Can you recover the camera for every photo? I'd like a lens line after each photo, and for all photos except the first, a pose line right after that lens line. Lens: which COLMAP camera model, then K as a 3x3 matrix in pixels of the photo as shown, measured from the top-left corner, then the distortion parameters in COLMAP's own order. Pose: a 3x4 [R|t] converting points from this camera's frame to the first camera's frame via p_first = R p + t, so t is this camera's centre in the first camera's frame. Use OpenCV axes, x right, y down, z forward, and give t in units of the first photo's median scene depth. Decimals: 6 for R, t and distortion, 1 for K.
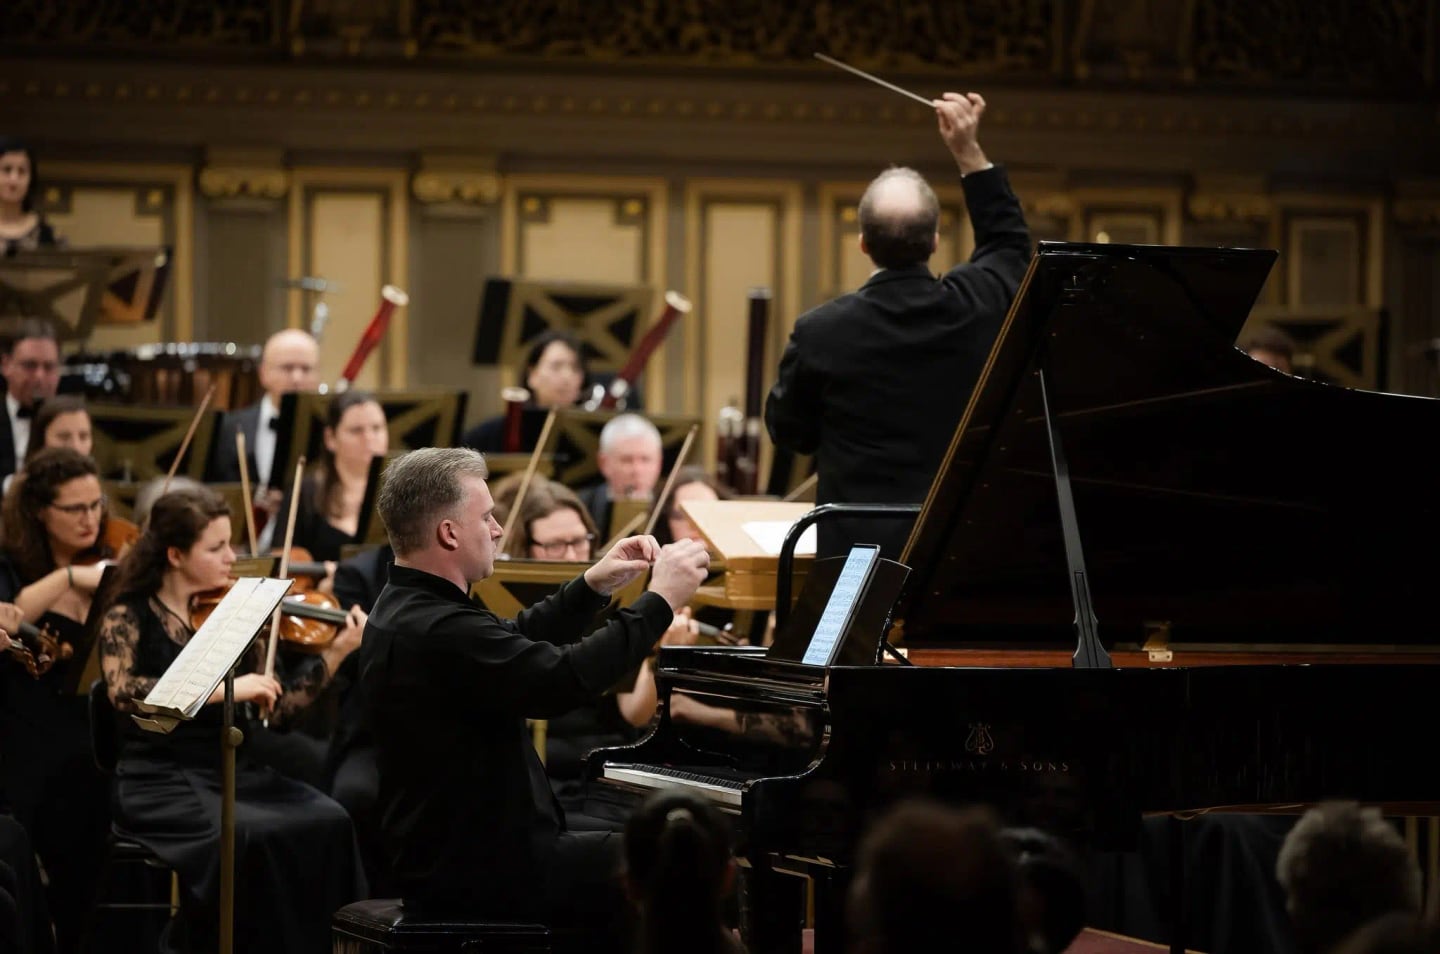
lens RADIAL K [[8196.8, 0, 713.9], [0, 8196.8, 486.2], [0, 0, 1]] dist [0.003672, 0.000000]
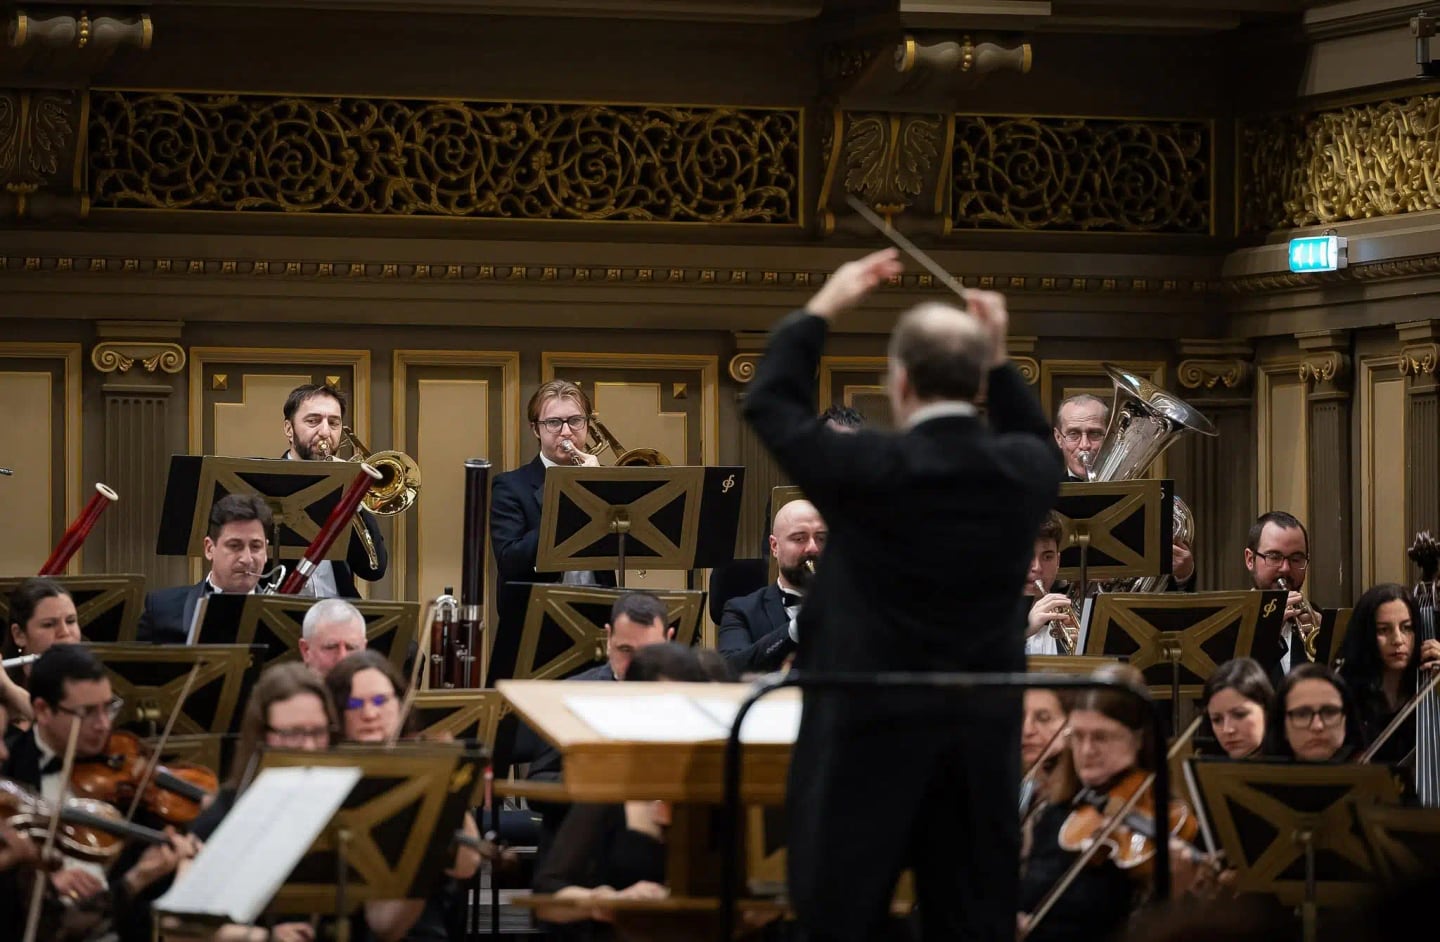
lens RADIAL K [[7674.2, 0, 726.2], [0, 7674.2, 469.3], [0, 0, 1]] dist [0.087933, 0.000000]
pose [[0.999319, -0.011801, 0.034962, 0.003705], [0.012435, 0.999761, -0.017979, -0.008624], [-0.034742, 0.018402, 0.999227, 0.157083]]
